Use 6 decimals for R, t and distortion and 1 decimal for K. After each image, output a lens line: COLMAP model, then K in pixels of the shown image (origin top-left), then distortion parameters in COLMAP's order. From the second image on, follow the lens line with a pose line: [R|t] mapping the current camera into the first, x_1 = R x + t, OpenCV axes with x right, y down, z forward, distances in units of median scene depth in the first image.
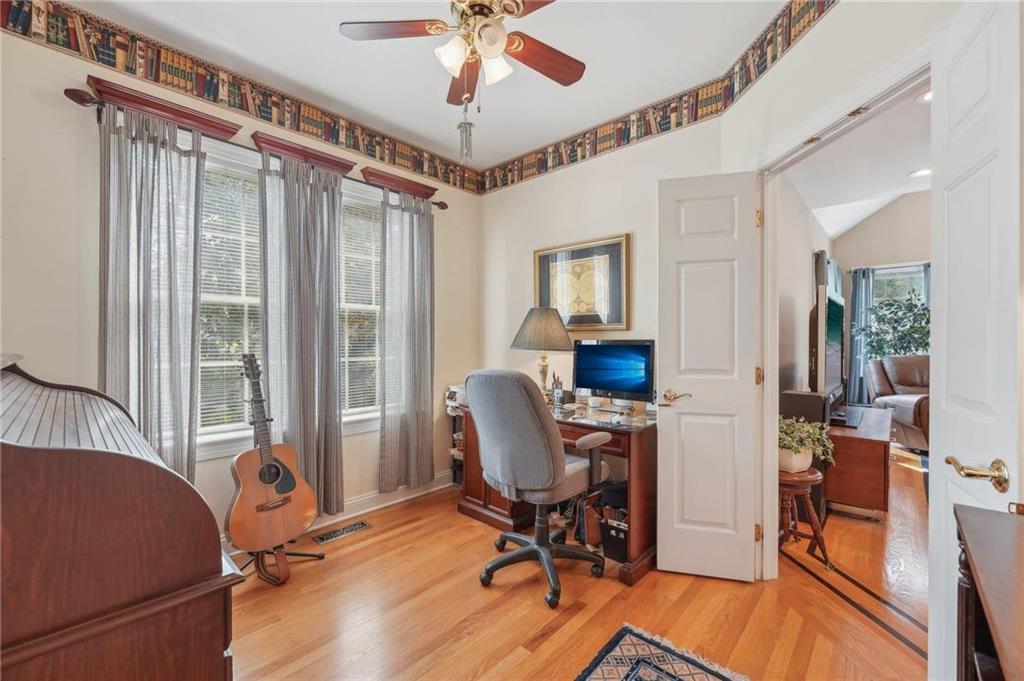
lens RADIAL K [[417.5, 0, 512.0], [0, 417.5, 340.5], [0, 0, 1]] dist [0.000812, -0.000347]
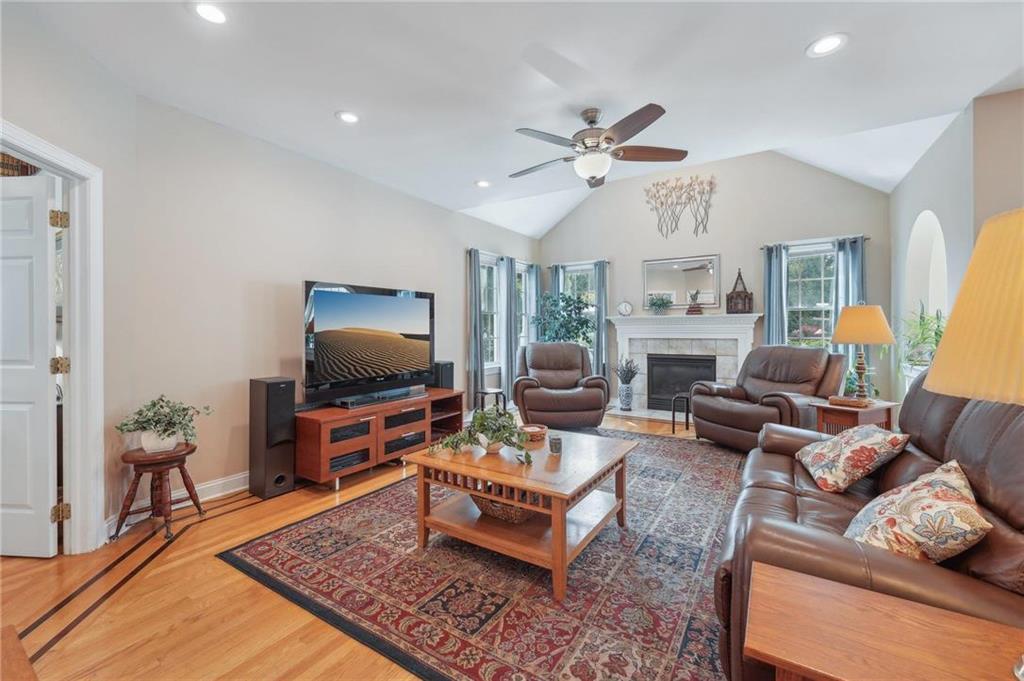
lens RADIAL K [[421.1, 0, 506.9], [0, 421.1, 331.0], [0, 0, 1]] dist [-0.003126, -0.000110]
pose [[0.984104, -0.006094, 0.177489, 1.531944], [0.005153, 0.999970, 0.005757, -0.005539], [-0.177519, -0.004751, 0.984106, -0.287399]]
